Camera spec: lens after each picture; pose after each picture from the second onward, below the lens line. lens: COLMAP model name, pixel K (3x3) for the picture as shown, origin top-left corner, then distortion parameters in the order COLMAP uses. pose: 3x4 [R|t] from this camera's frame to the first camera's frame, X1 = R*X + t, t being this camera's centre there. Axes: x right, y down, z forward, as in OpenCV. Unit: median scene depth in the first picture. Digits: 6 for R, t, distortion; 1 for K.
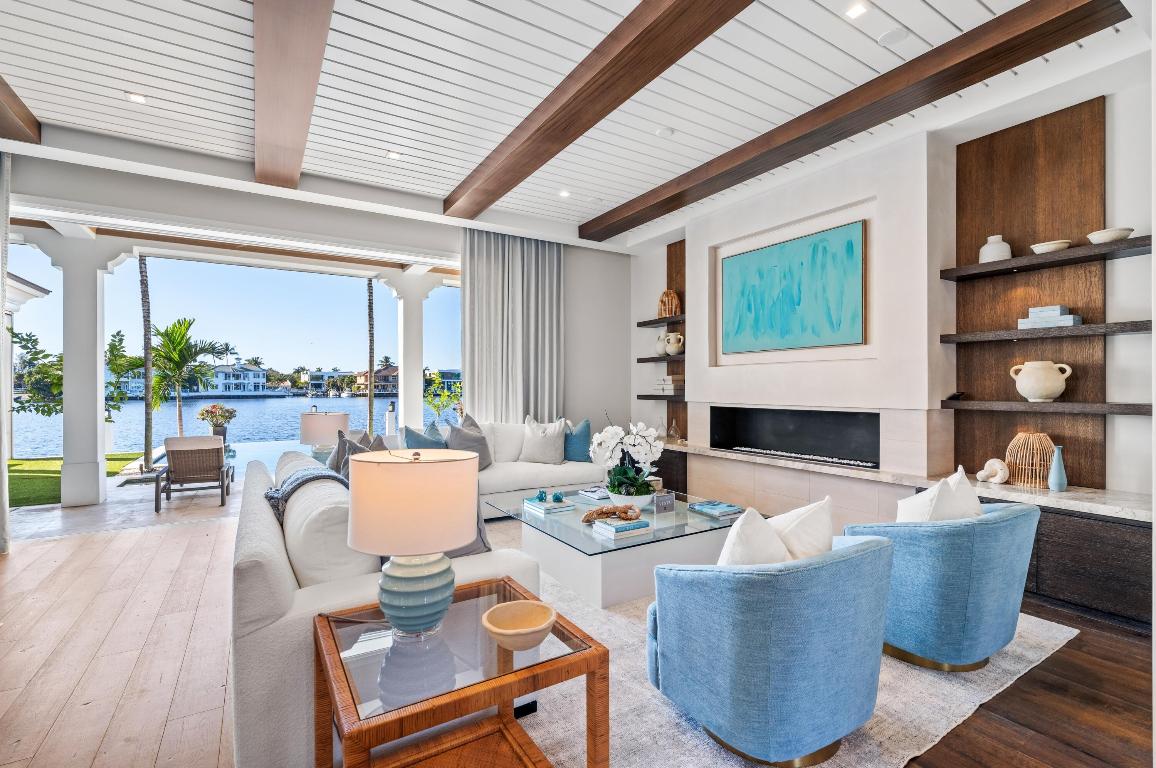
lens RADIAL K [[522.4, 0, 575.7], [0, 522.4, 386.5], [0, 0, 1]] dist [-0.001100, 0.000384]
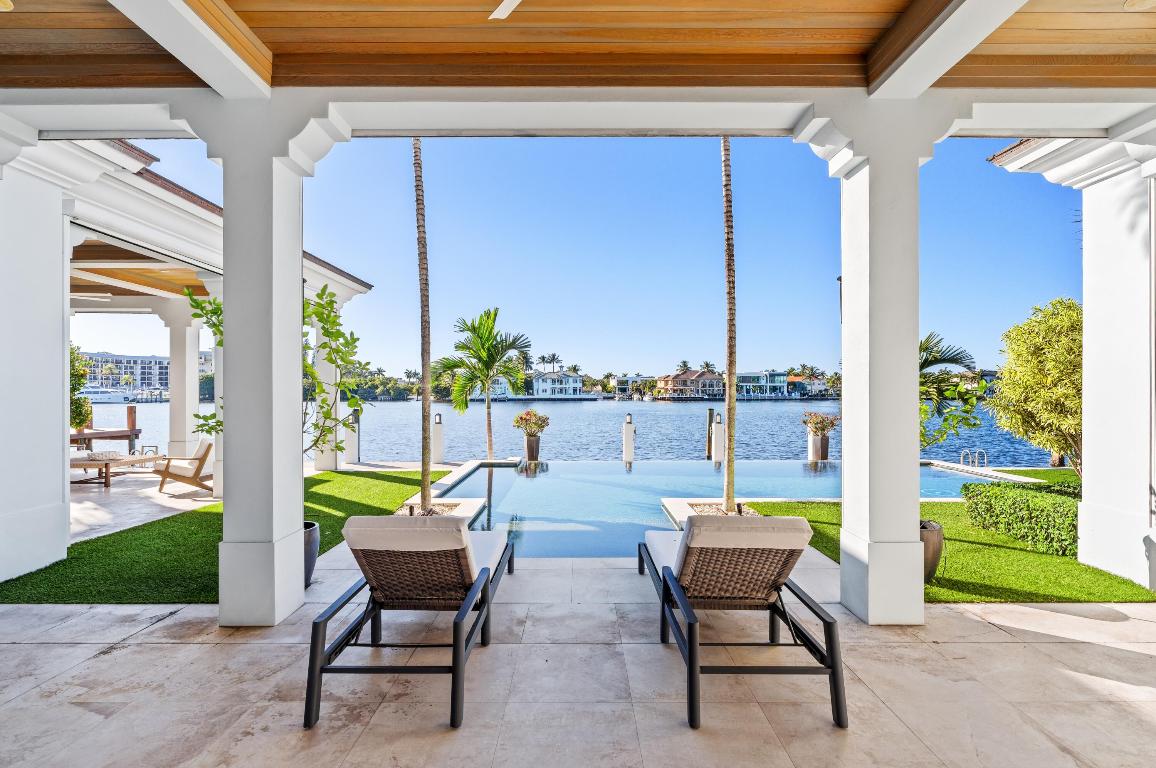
lens RADIAL K [[529.0, 0, 576.6], [0, 529.0, 392.2], [0, 0, 1]] dist [0.000584, 0.000225]
pose [[0.854435, 0.002765, -0.519551, -0.445630], [-0.001299, 0.999994, 0.003186, -0.000641], [0.519557, -0.002047, 0.854433, 0.793114]]
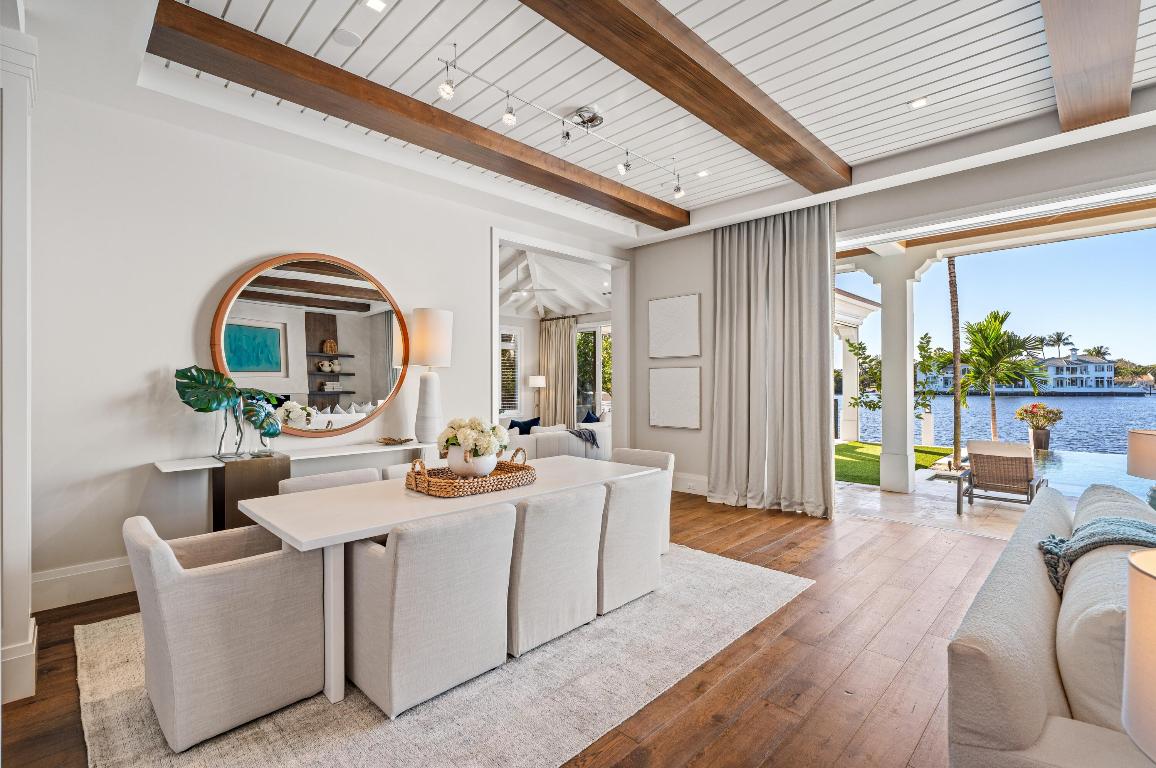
lens RADIAL K [[523.4, 0, 574.3], [0, 523.4, 382.9], [0, 0, 1]] dist [-0.004002, 0.000125]
pose [[0.230370, 0.000504, -0.973103, -0.009267], [0.001716, 0.999998, 0.000924, -0.010197], [0.973102, -0.001883, 0.230368, 0.074028]]
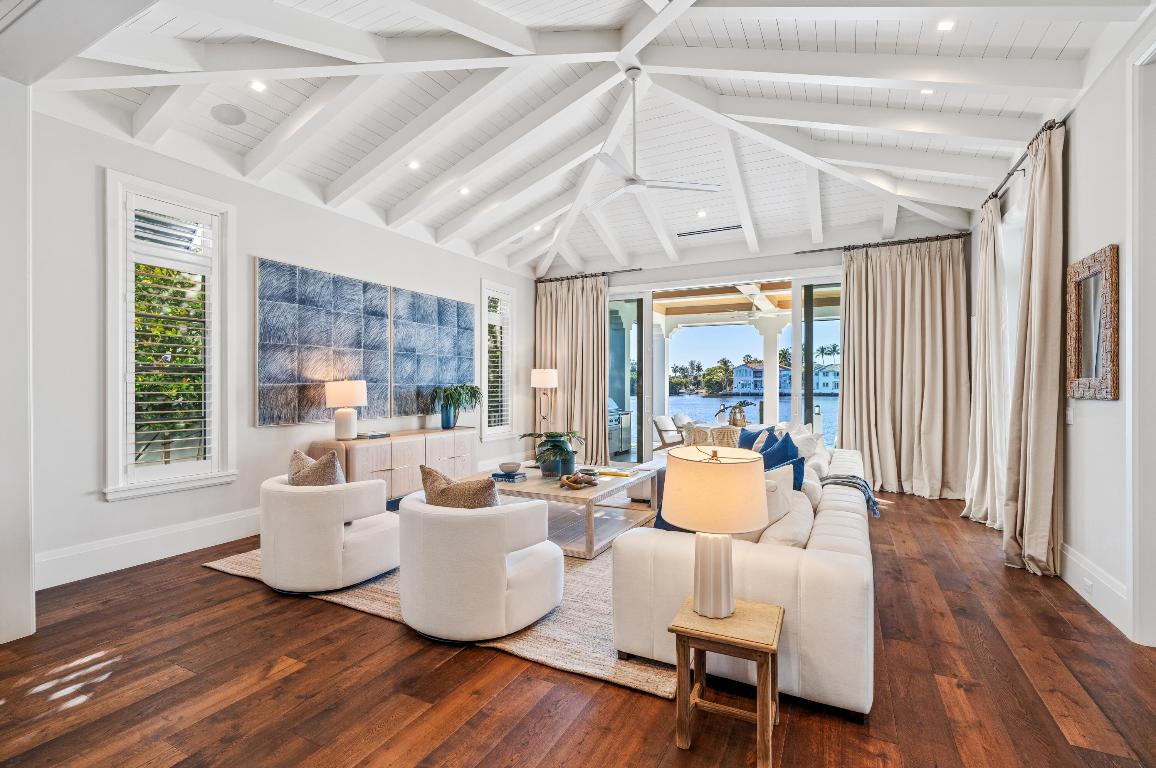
lens RADIAL K [[520.1, 0, 578.0], [0, 520.1, 384.0], [0, 0, 1]] dist [-0.005442, 0.001227]
pose [[0.516773, -0.001496, -0.856121, -1.019754], [0.000985, 0.999999, -0.001153, 0.002248], [0.856122, -0.000248, 0.516774, -0.186565]]
